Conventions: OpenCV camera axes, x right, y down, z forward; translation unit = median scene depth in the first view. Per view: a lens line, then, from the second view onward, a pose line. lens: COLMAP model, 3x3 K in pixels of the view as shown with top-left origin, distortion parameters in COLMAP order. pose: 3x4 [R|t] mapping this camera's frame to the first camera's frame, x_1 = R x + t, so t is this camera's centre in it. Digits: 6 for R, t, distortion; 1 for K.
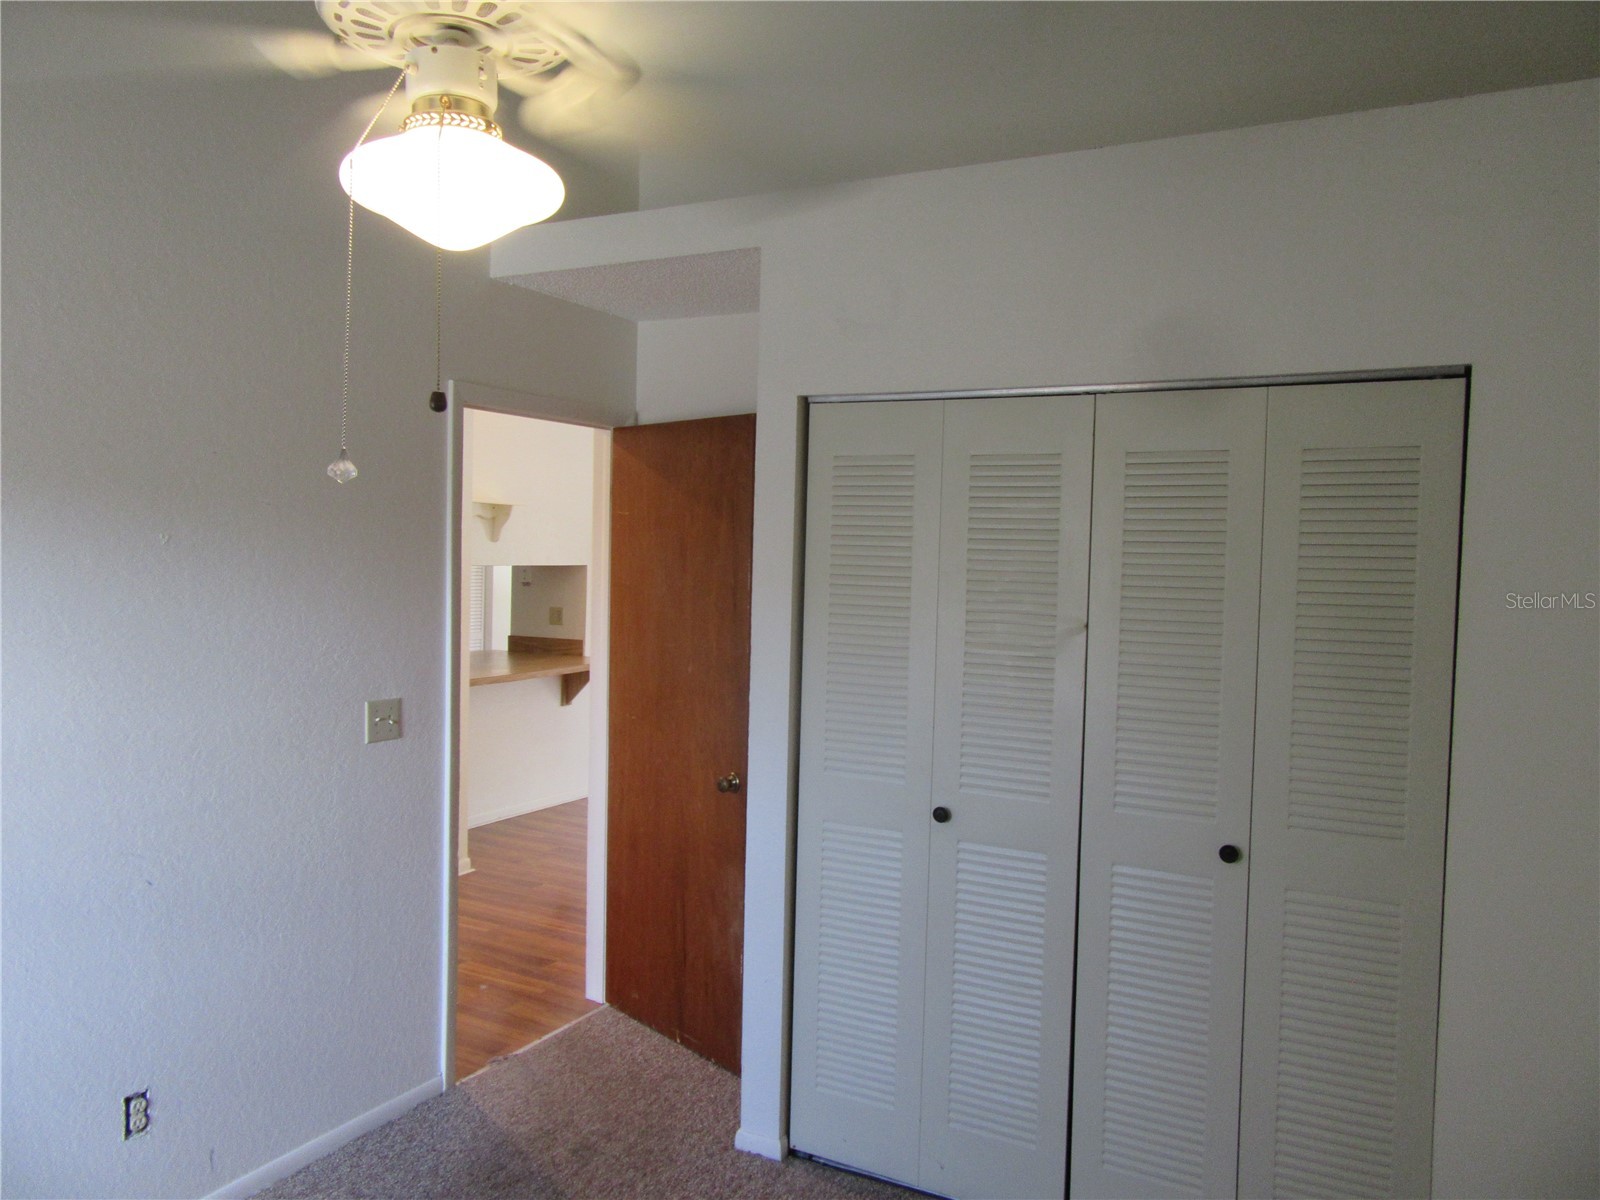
lens RADIAL K [[1182.1, 0, 792.3], [0, 1182.1, 607.1], [0, 0, 1]] dist [-0.001426, 0.001450]
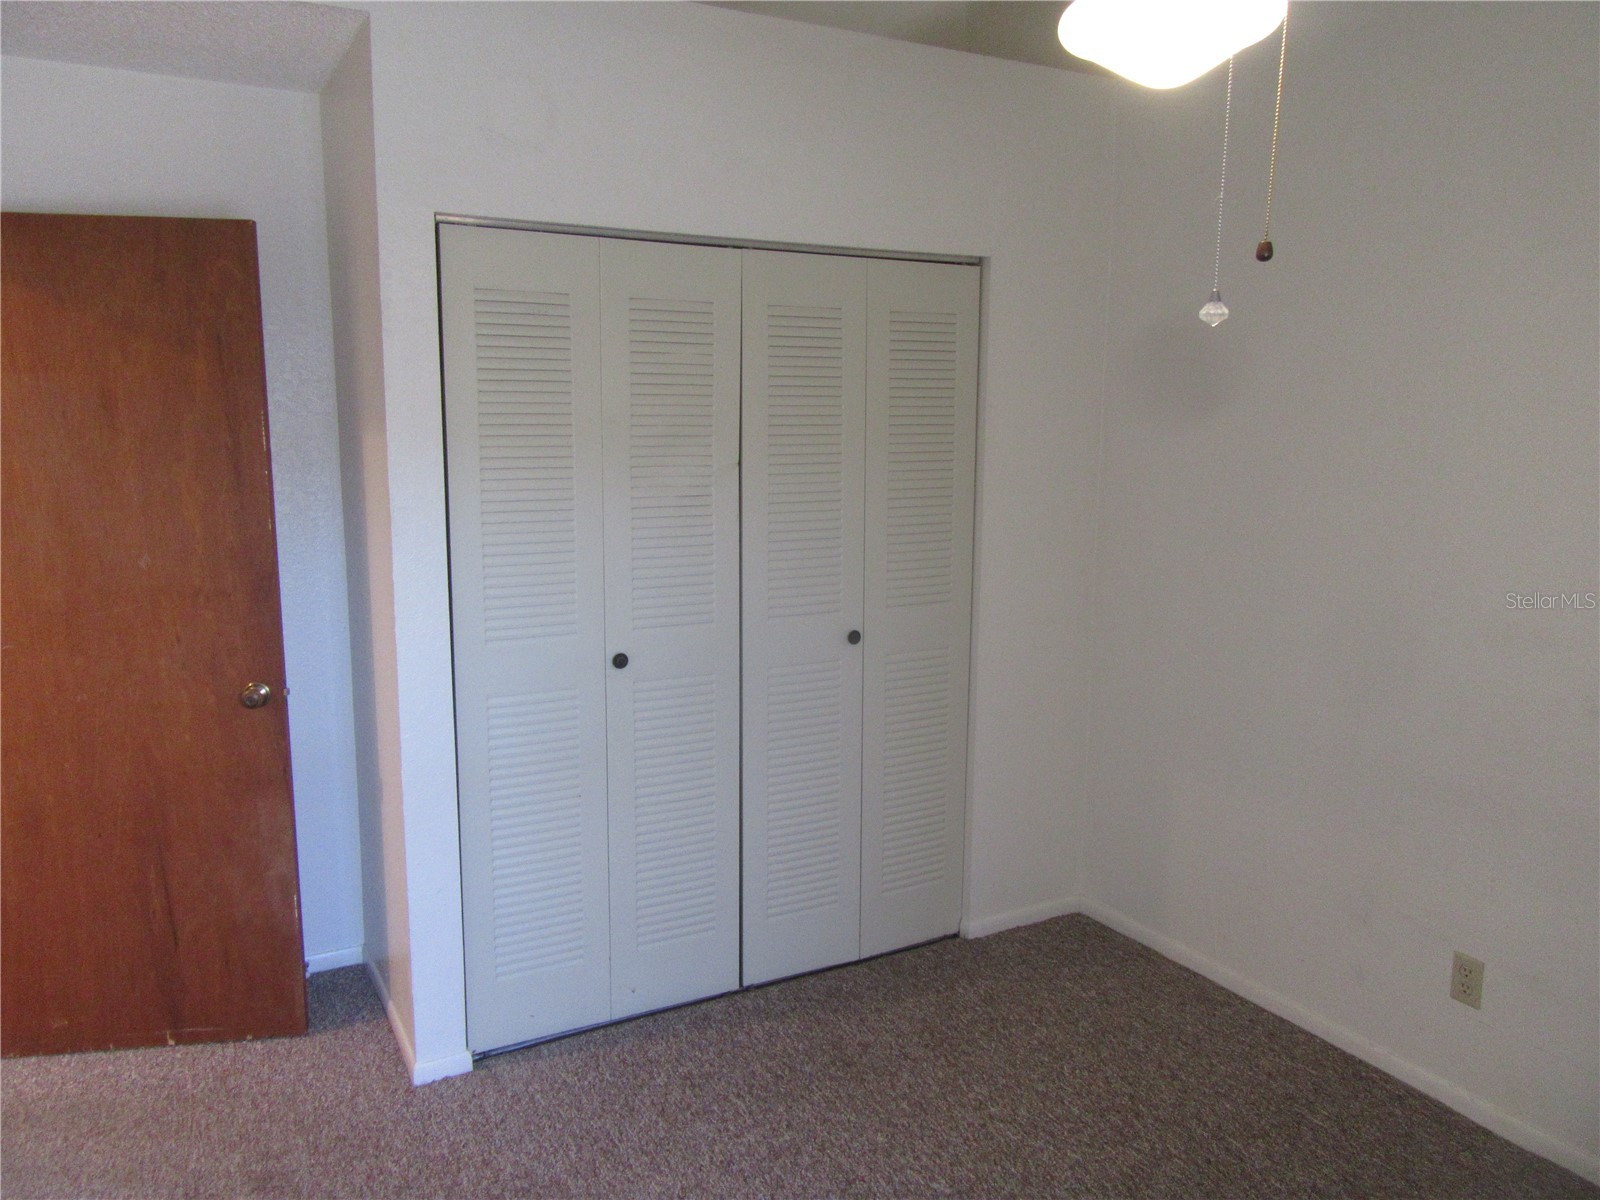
lens RADIAL K [[1188.1, 0, 796.1], [0, 1188.1, 603.7], [0, 0, 1]] dist [0.001009, 0.002783]
pose [[0.543046, -0.155876, 0.825109, -0.572200], [0.050488, 0.986903, 0.153212, -0.019014], [-0.838184, -0.041544, 0.543803, 0.296745]]
